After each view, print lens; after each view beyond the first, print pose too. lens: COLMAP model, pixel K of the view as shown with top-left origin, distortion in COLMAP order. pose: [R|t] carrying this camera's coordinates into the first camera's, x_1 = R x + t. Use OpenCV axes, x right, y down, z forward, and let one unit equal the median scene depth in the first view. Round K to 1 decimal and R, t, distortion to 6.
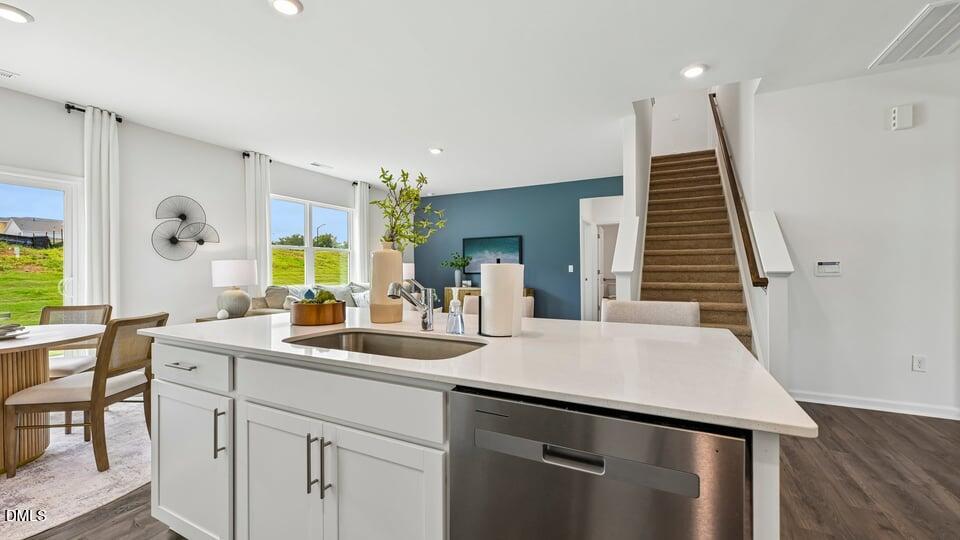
lens RADIAL K [[382.5, 0, 479.0], [0, 382.5, 270.3], [0, 0, 1]] dist [-0.001548, -0.000731]
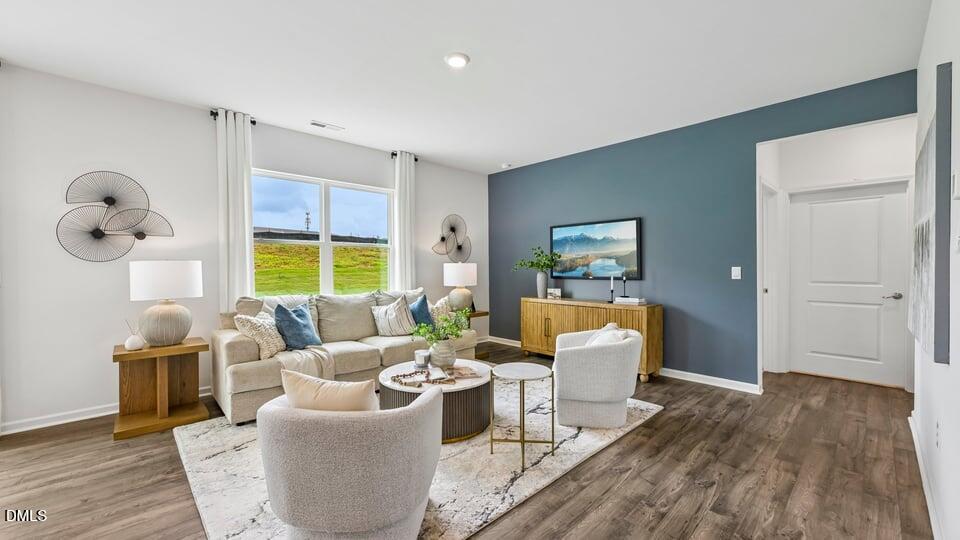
lens RADIAL K [[382.5, 0, 480.8], [0, 382.5, 272.1], [0, 0, 1]] dist [-0.001548, -0.000731]
pose [[0.941897, 0.005707, -0.335852, 0.079579], [-0.002511, 0.999947, 0.009949, -0.009544], [0.335891, -0.008528, 0.941862, 0.364354]]
